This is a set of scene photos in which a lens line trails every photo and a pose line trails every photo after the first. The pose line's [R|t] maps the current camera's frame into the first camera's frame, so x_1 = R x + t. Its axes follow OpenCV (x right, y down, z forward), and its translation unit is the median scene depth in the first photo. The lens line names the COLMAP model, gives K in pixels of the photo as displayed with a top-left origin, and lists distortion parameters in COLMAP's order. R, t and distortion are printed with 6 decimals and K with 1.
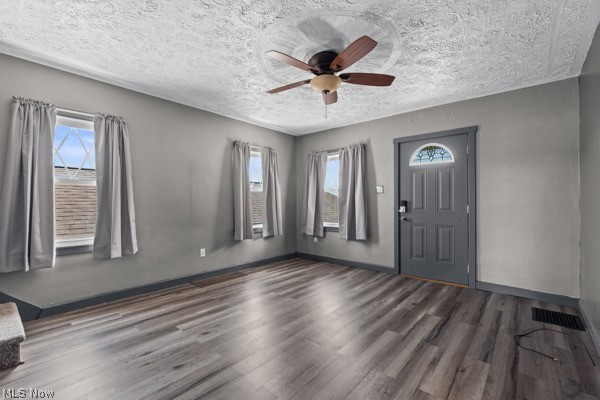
lens RADIAL K [[270.2, 0, 301.6], [0, 270.2, 200.8], [0, 0, 1]] dist [0.000593, 0.000273]
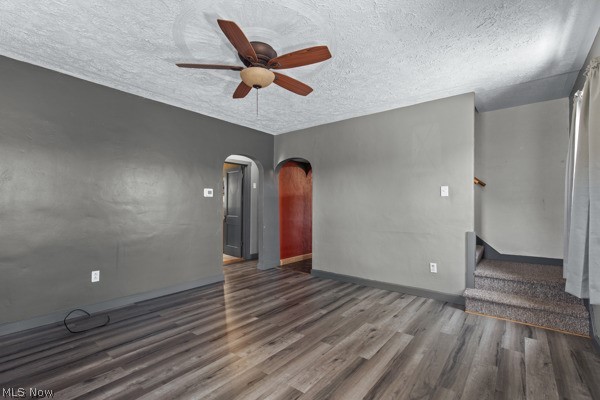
lens RADIAL K [[270.2, 0, 298.8], [0, 270.2, 204.5], [0, 0, 1]] dist [0.000593, 0.000273]
pose [[-0.999314, -0.001193, -0.037023, -0.017265], [-0.000724, 0.999920, -0.012661, 0.006578], [0.037035, -0.012625, -0.999234, 1.895268]]
